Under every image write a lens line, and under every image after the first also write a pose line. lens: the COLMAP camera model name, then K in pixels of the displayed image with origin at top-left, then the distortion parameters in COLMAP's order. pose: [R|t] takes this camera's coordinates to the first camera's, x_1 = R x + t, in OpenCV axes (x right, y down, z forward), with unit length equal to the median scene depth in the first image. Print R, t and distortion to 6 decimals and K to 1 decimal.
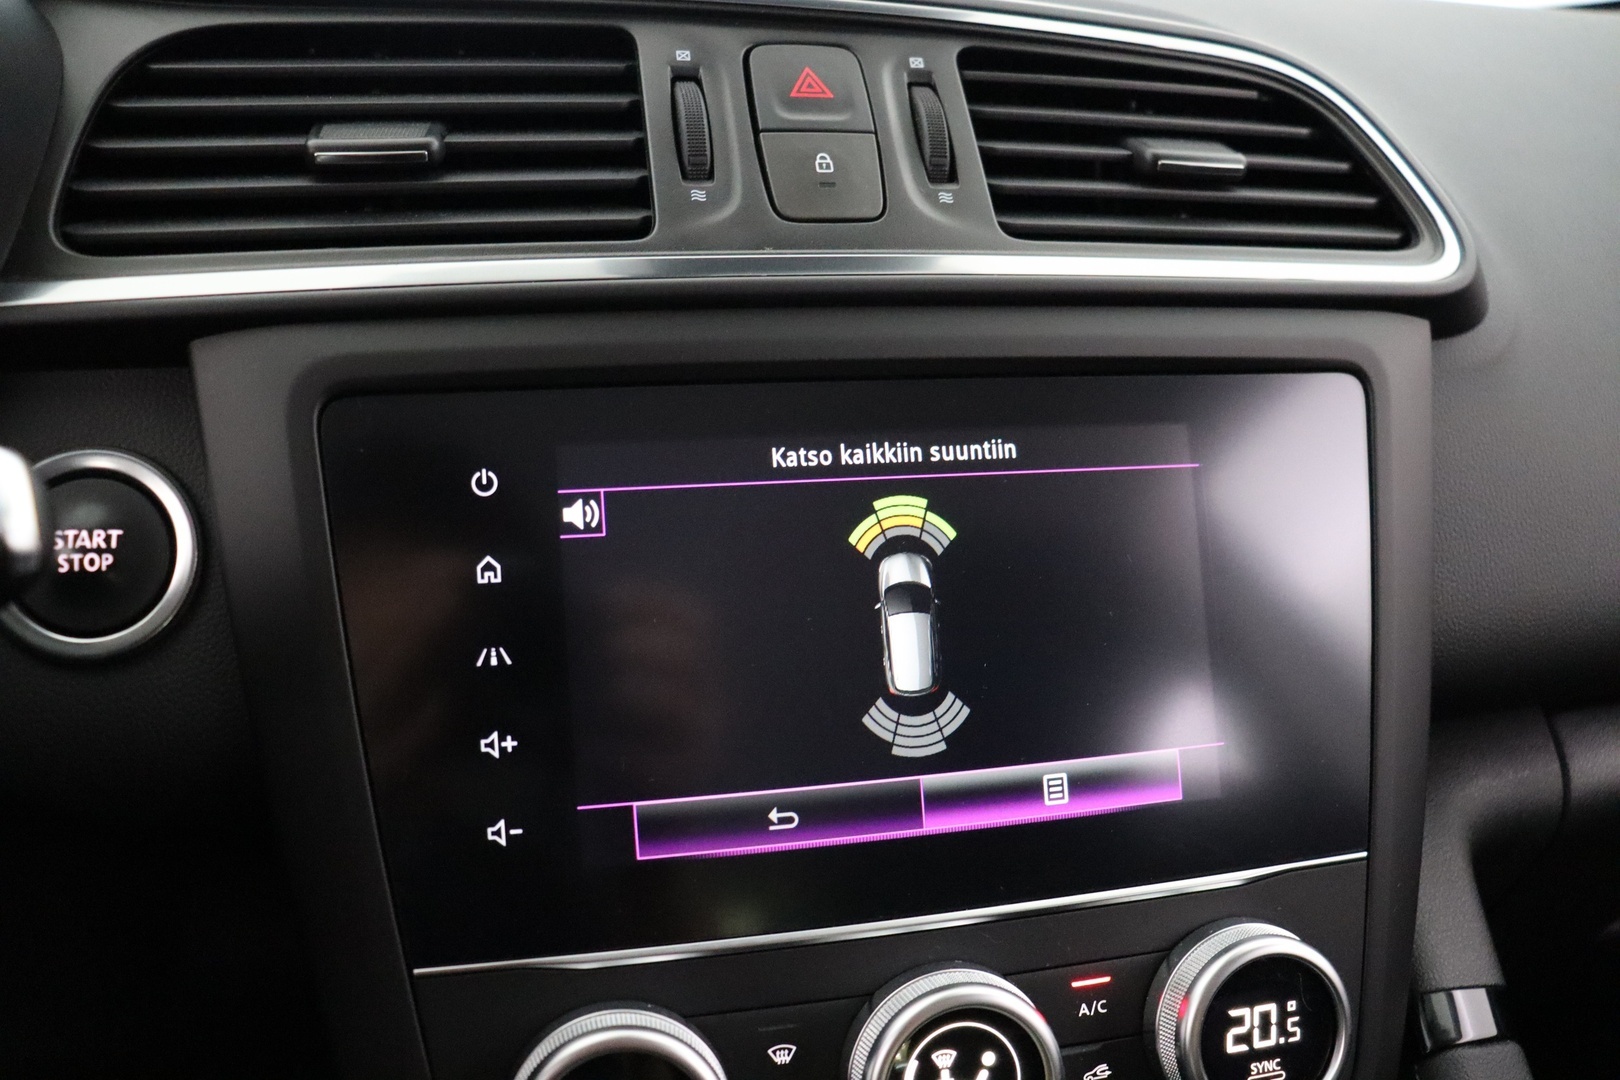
lens RADIAL K [[1330.6, 0, 804.3], [0, 1330.6, 527.9], [0, 0, 1]] dist [-0.191195, 0.132753]
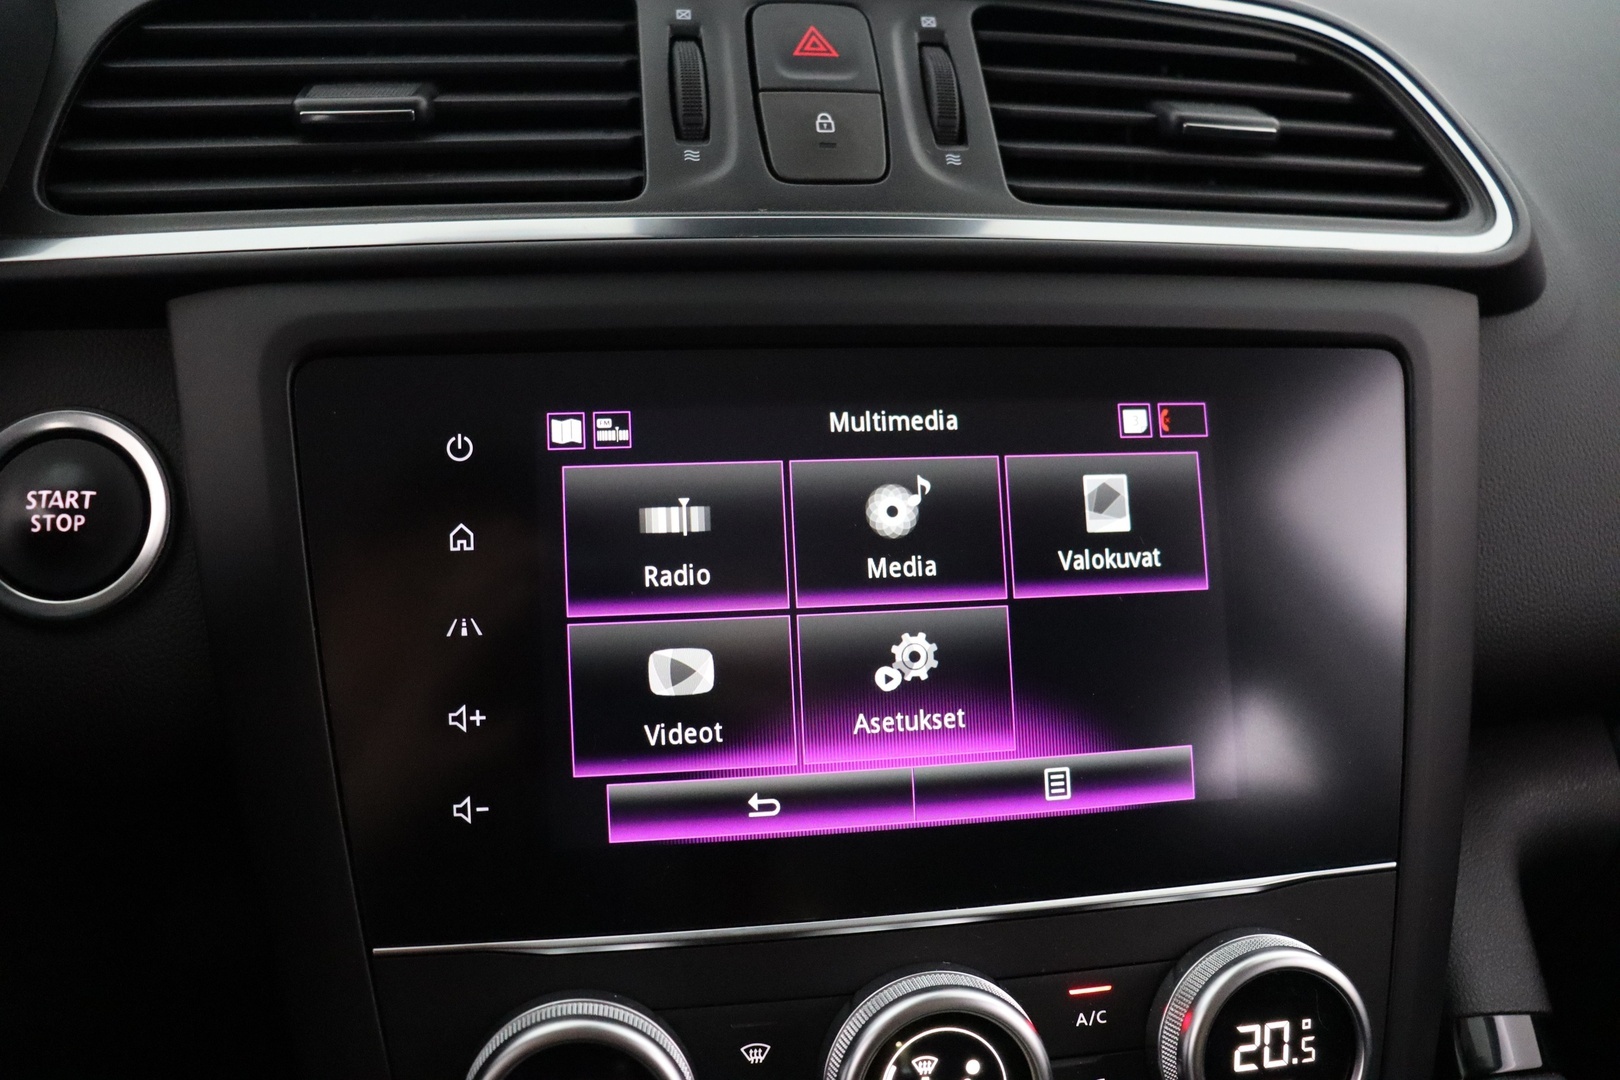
lens RADIAL K [[1330.6, 0, 797.0], [0, 1330.6, 530.5], [0, 0, 1]] dist [-0.191195, 0.132753]
pose [[0.997713, 0.016837, -0.065467, 0.065309], [-0.017013, 0.999853, -0.002134, 0.023019], [0.065422, 0.003242, 0.997852, 0.048680]]
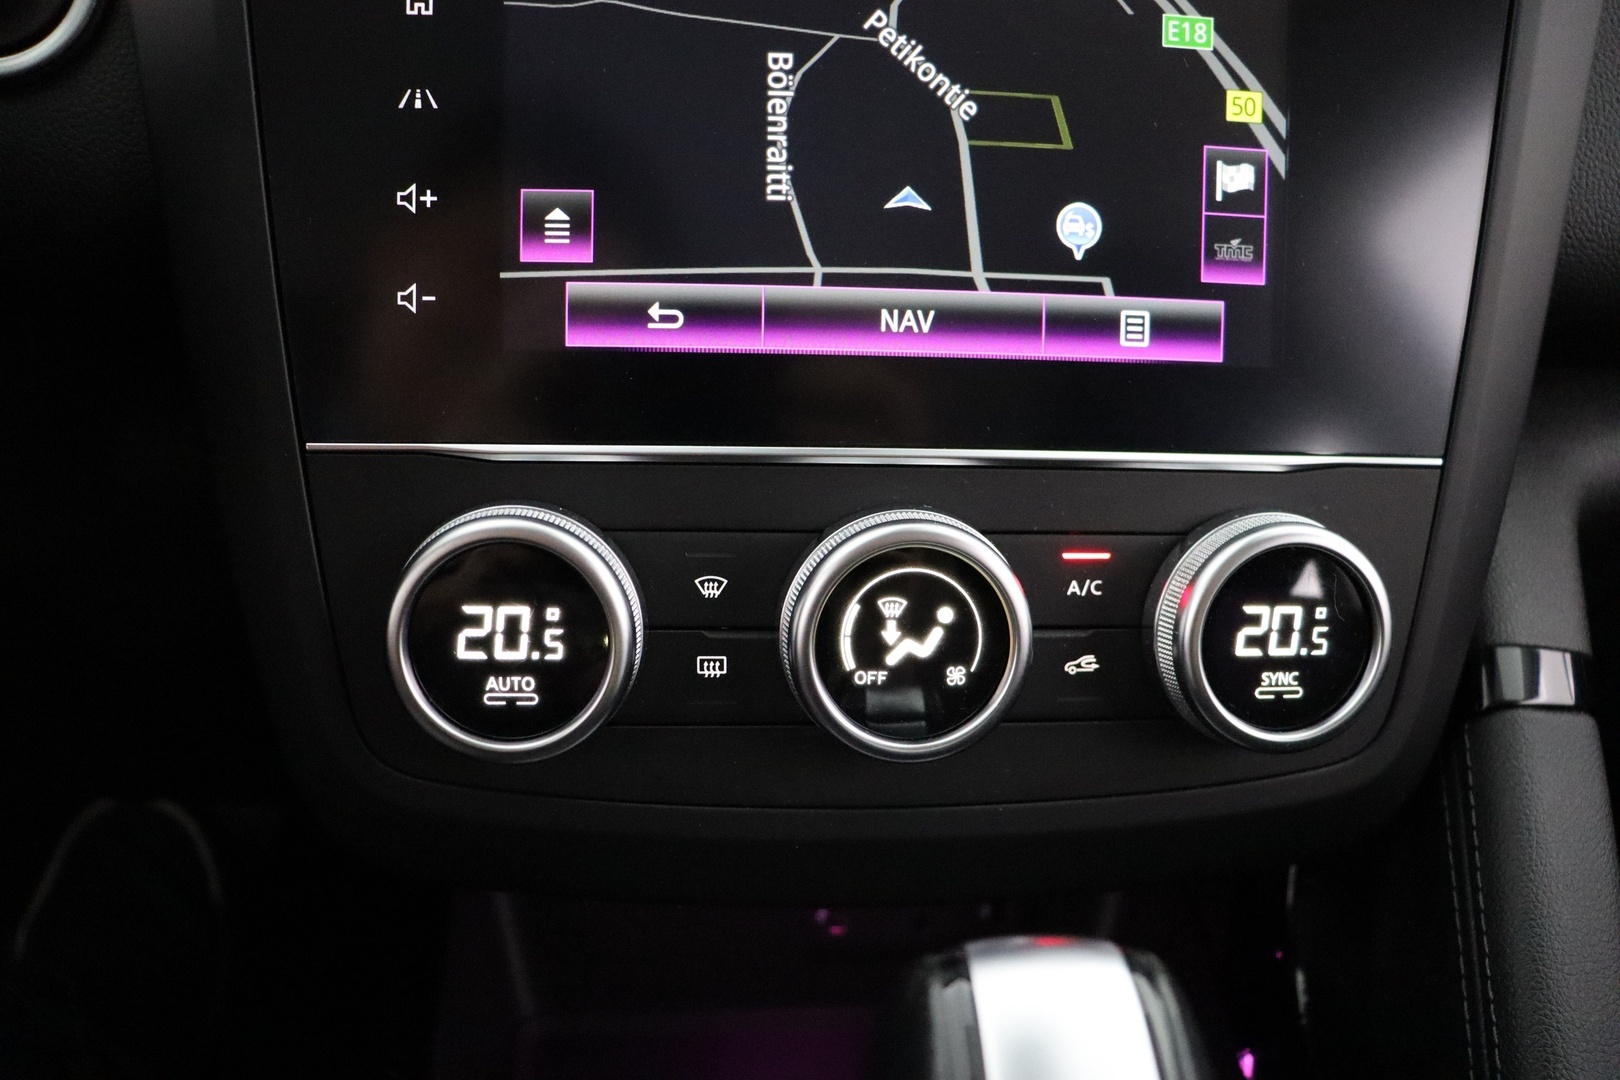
lens RADIAL K [[1330.6, 0, 802.4], [0, 1330.6, 542.6], [0, 0, 1]] dist [-0.191195, 0.132753]
pose [[0.989188, 0.098867, -0.108312, 0.130590], [-0.076049, 0.977334, 0.197572, 0.185312], [0.125391, -0.187199, 0.974286, 0.131106]]
